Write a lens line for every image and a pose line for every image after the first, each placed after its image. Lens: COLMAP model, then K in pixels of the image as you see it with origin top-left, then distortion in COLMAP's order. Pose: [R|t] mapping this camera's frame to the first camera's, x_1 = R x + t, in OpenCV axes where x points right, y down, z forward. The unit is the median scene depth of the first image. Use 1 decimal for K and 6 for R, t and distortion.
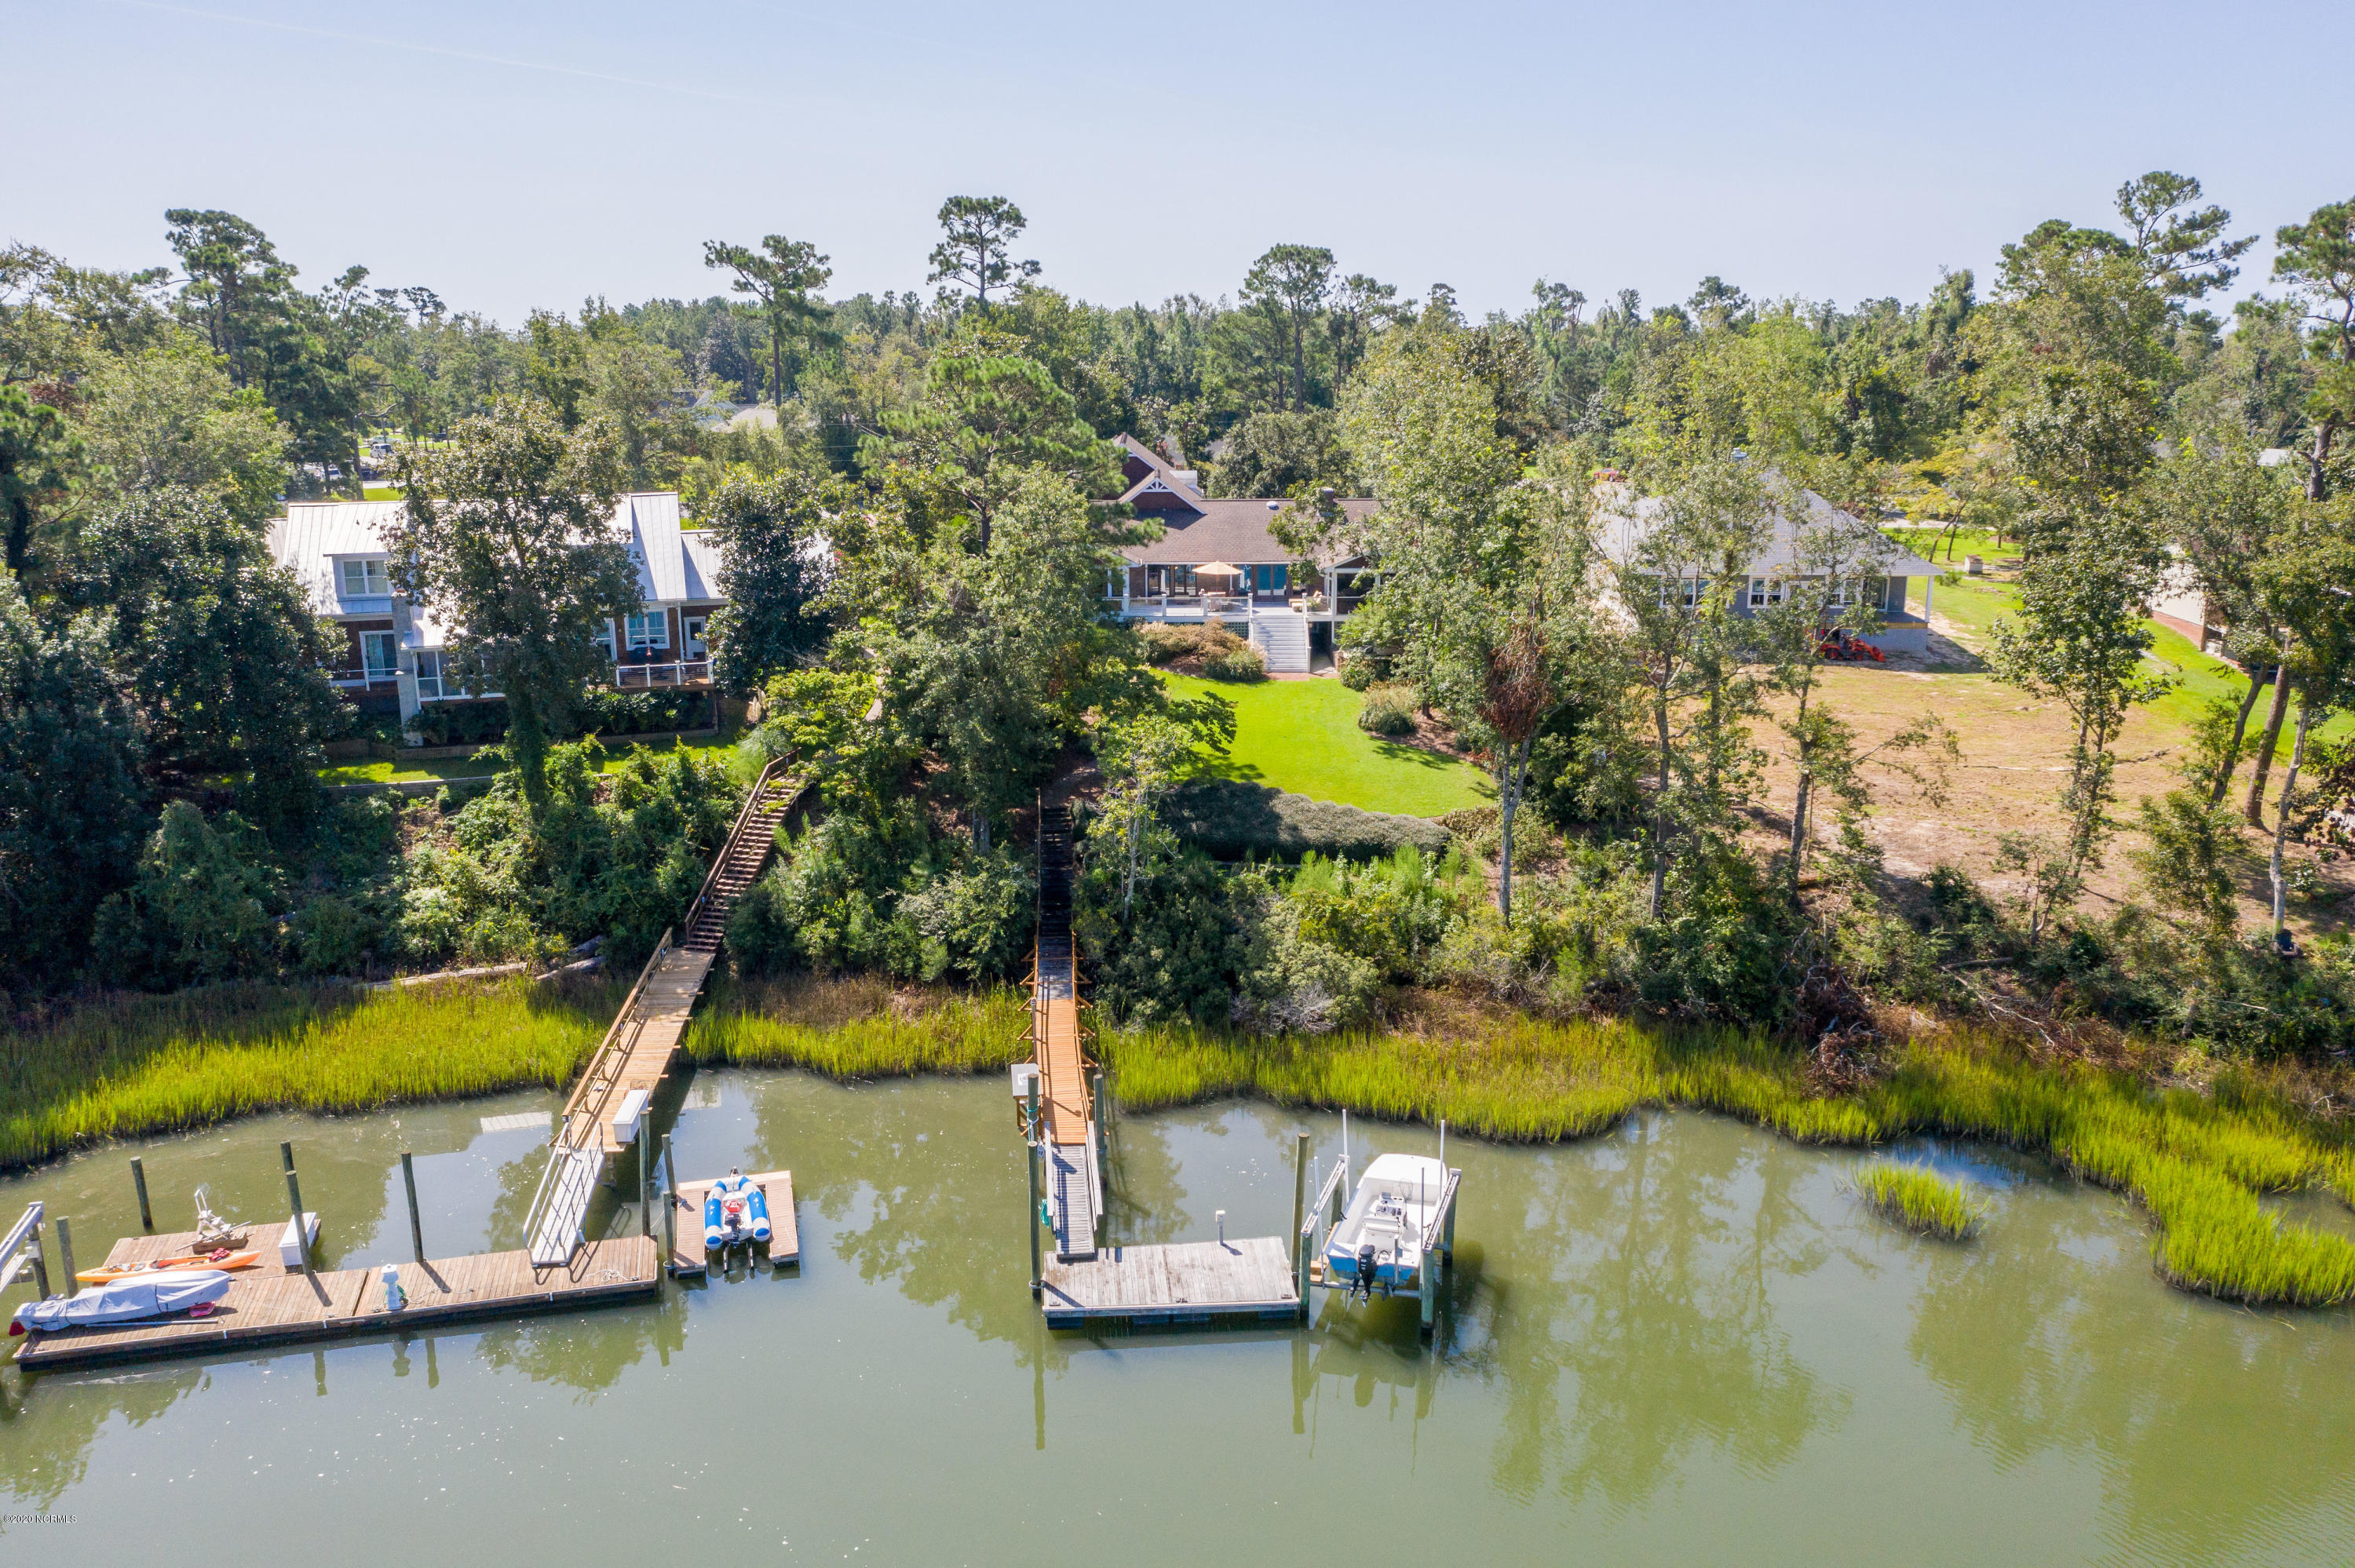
lens RADIAL K [[1867.6, 0, 1178.3], [0, 1867.6, 791.8], [0, 0, 1]] dist [-0.031642, 0.004300]
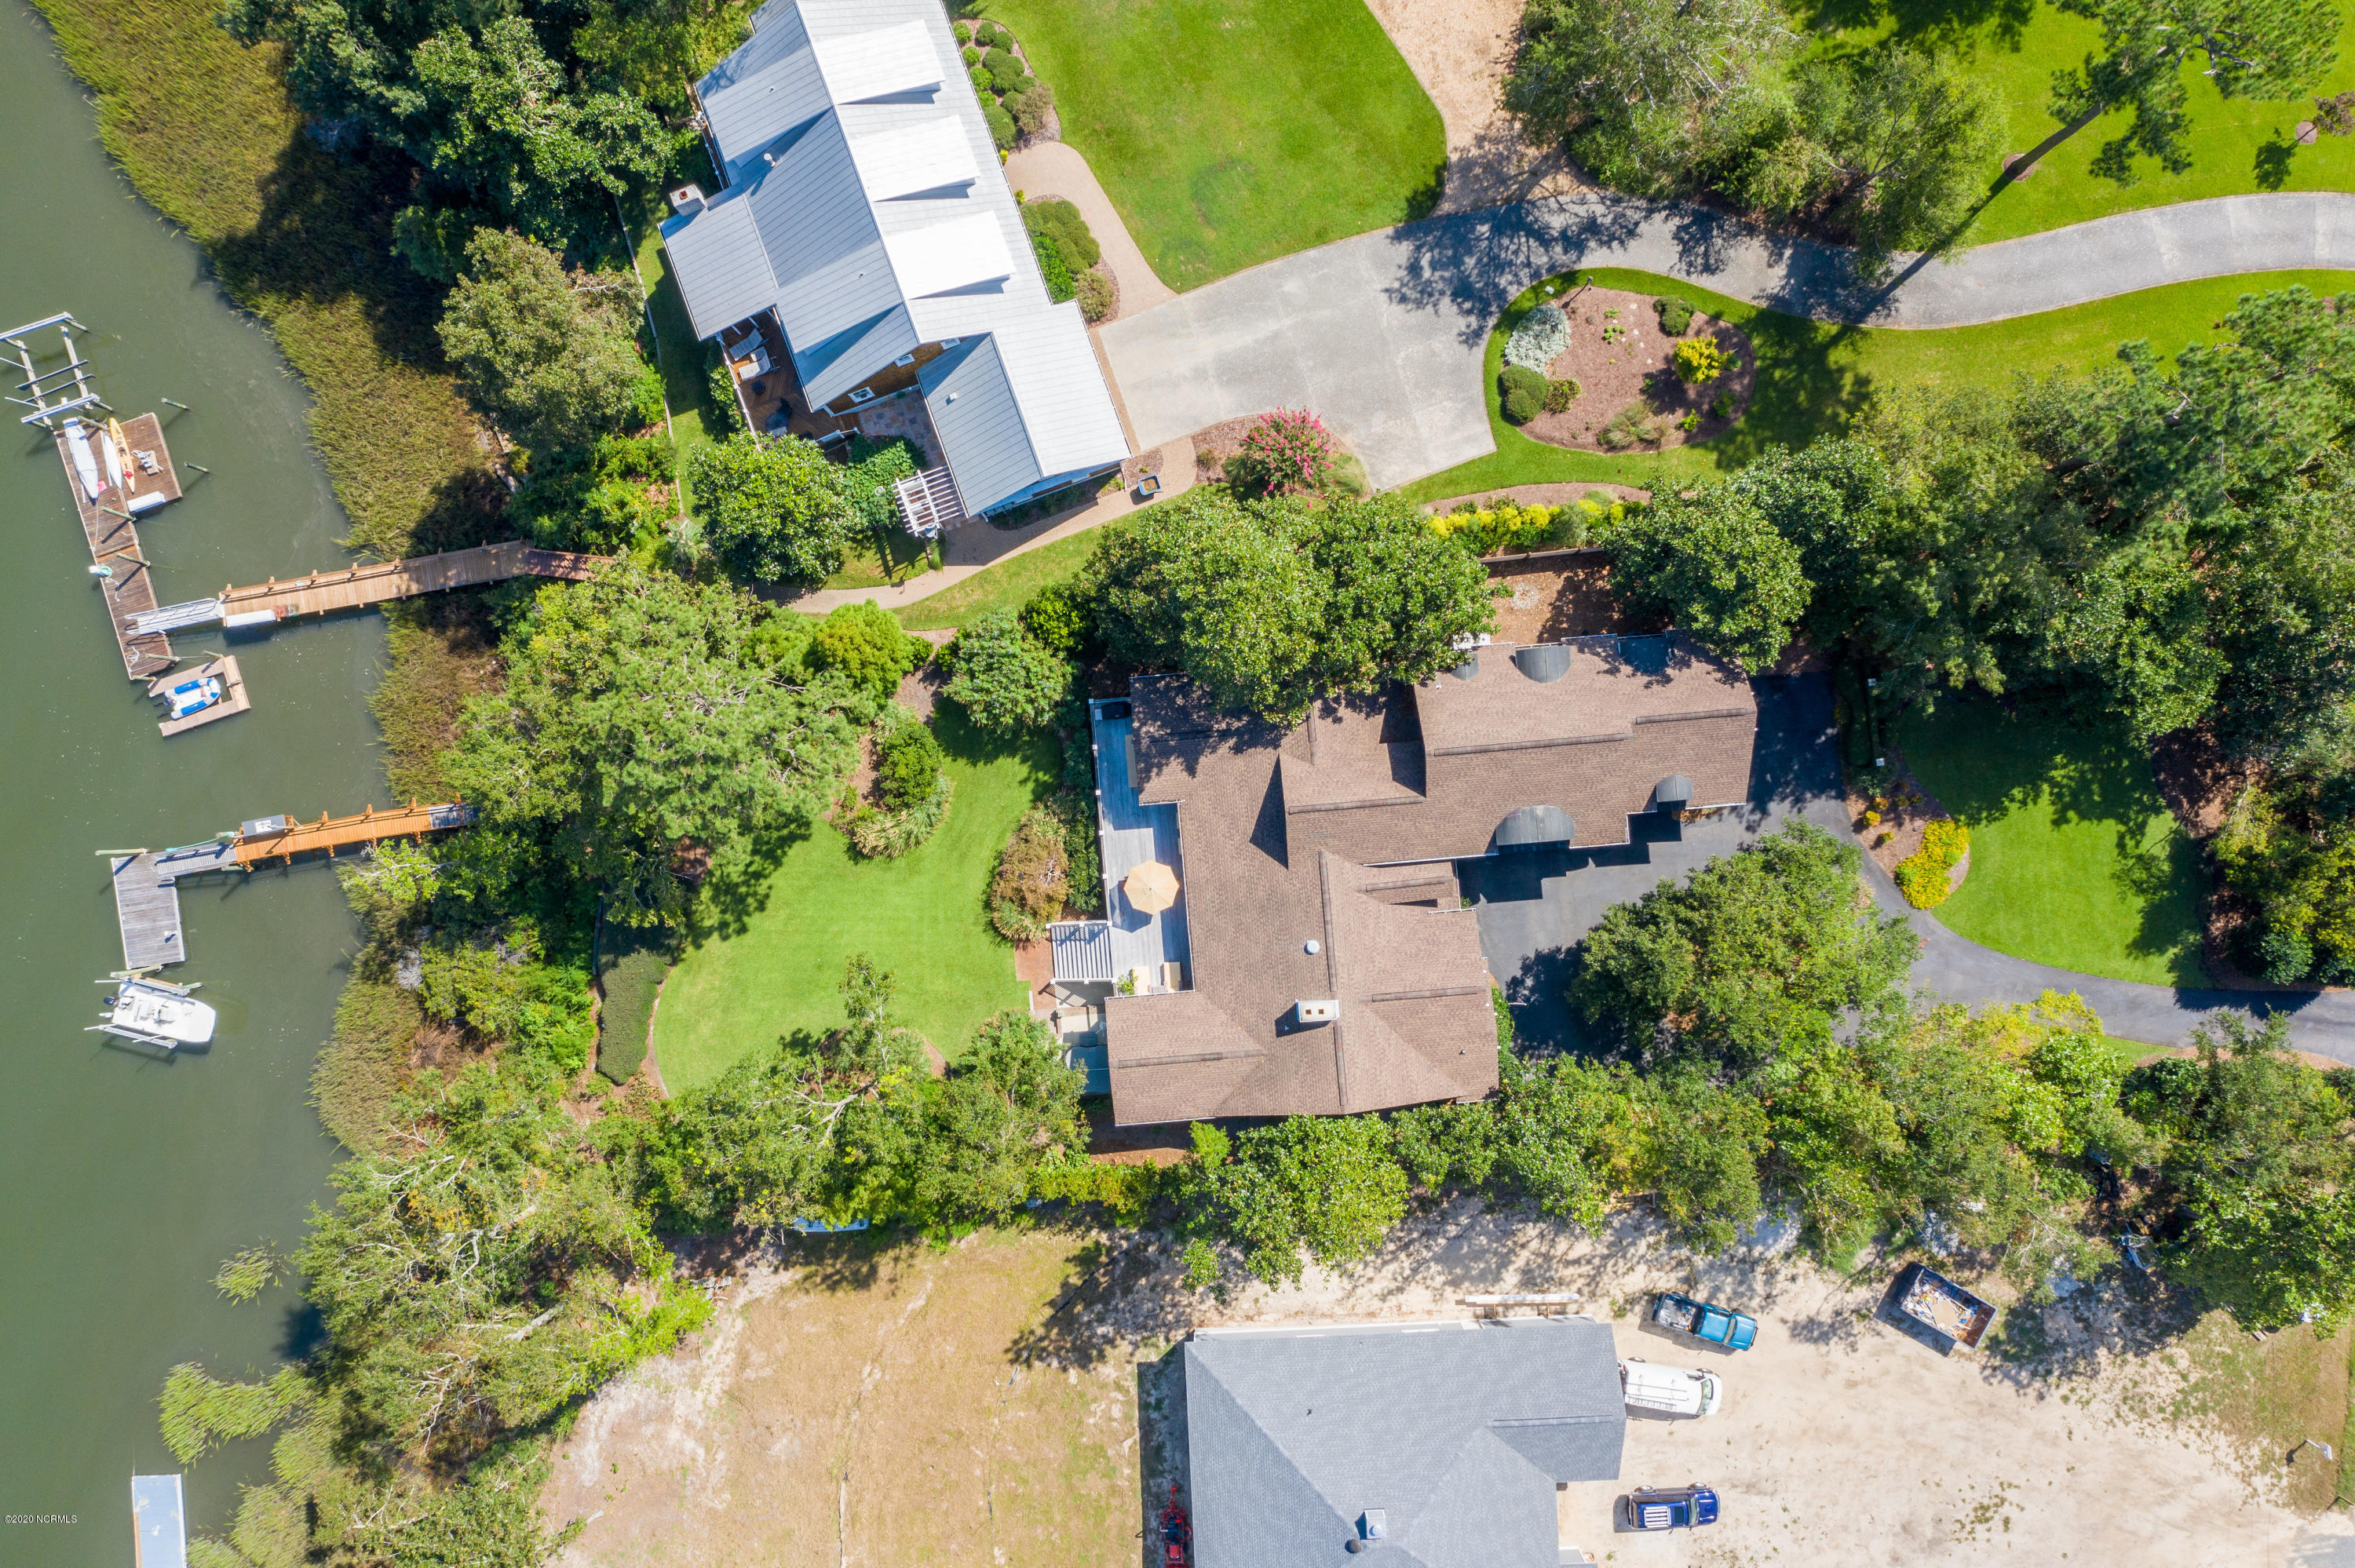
lens RADIAL K [[1867.6, 0, 1178.3], [0, 1867.6, 791.8], [0, 0, 1]] dist [-0.031642, 0.004300]
pose [[0.071312, 0.997305, -0.017248, -0.014451], [-0.214588, 0.032227, 0.976173, -1.581927], [0.974098, -0.065911, 0.216308, 1.270464]]
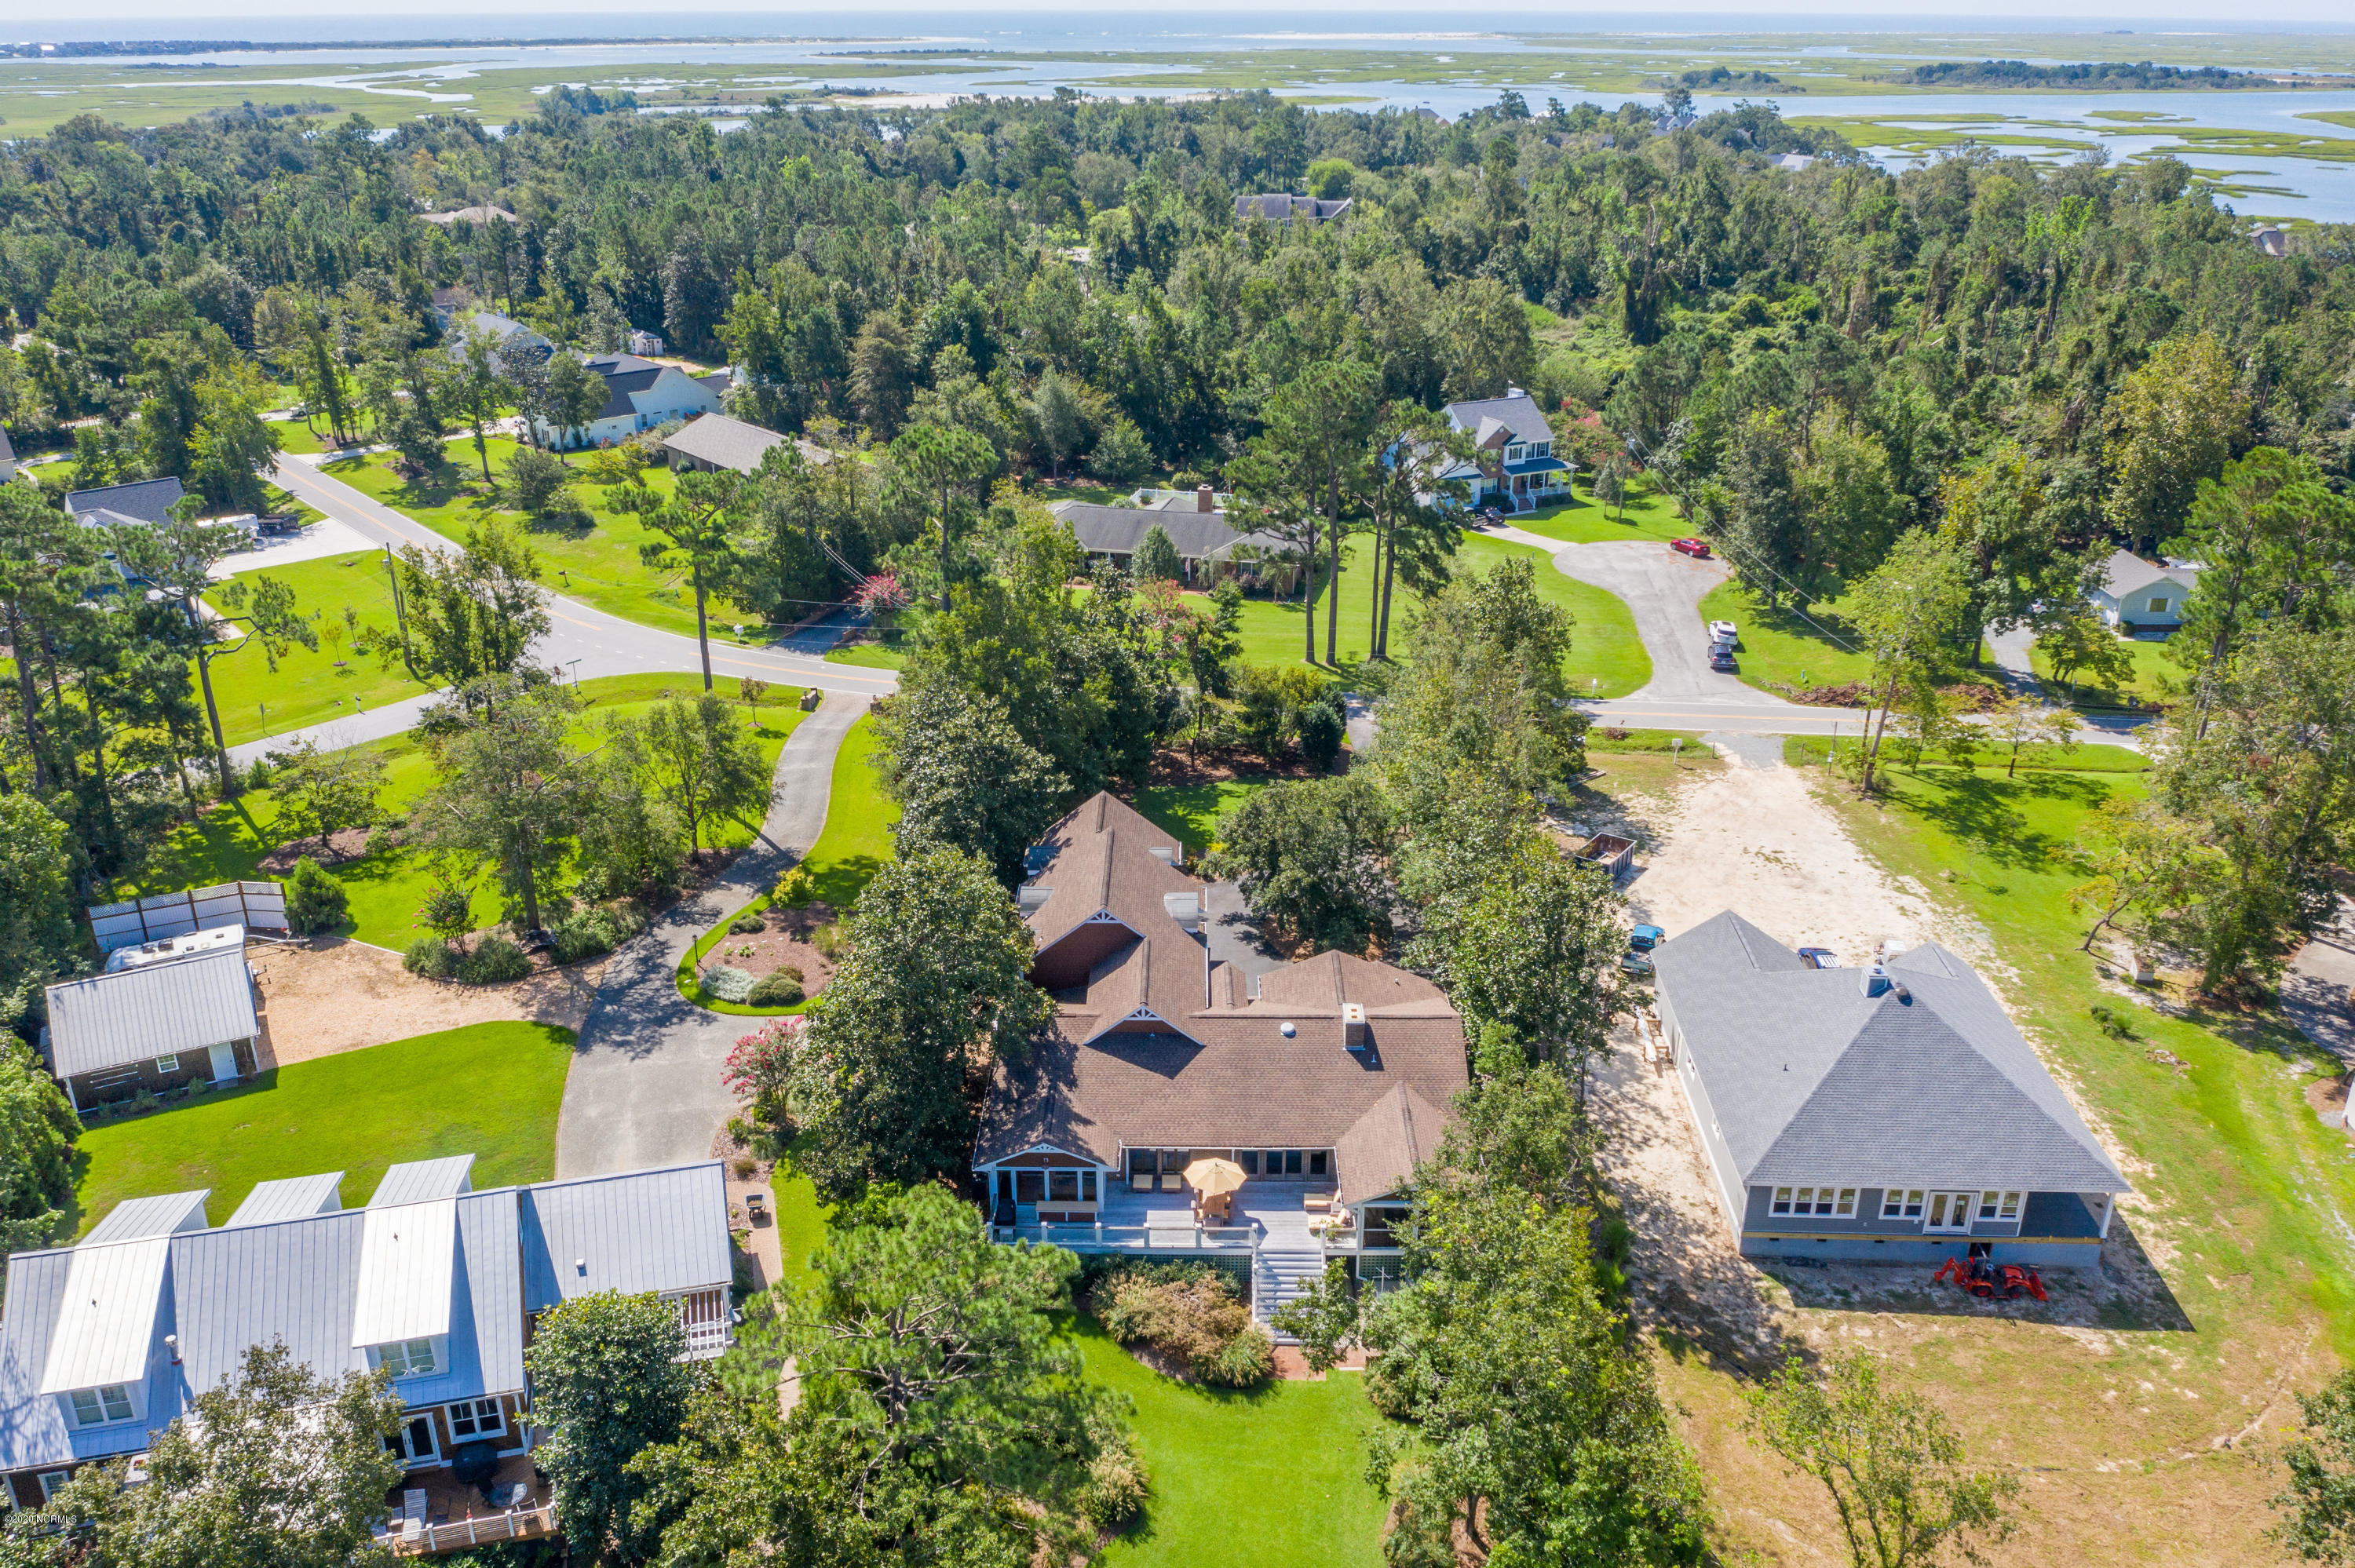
lens RADIAL K [[1867.6, 0, 1178.3], [0, 1867.6, 791.8], [0, 0, 1]] dist [-0.031642, 0.004300]
pose [[0.999784, 0.011515, -0.017305, 0.026749], [-0.008693, 0.987855, 0.155137, -0.624435], [0.018881, -0.154953, 0.987741, 0.374383]]
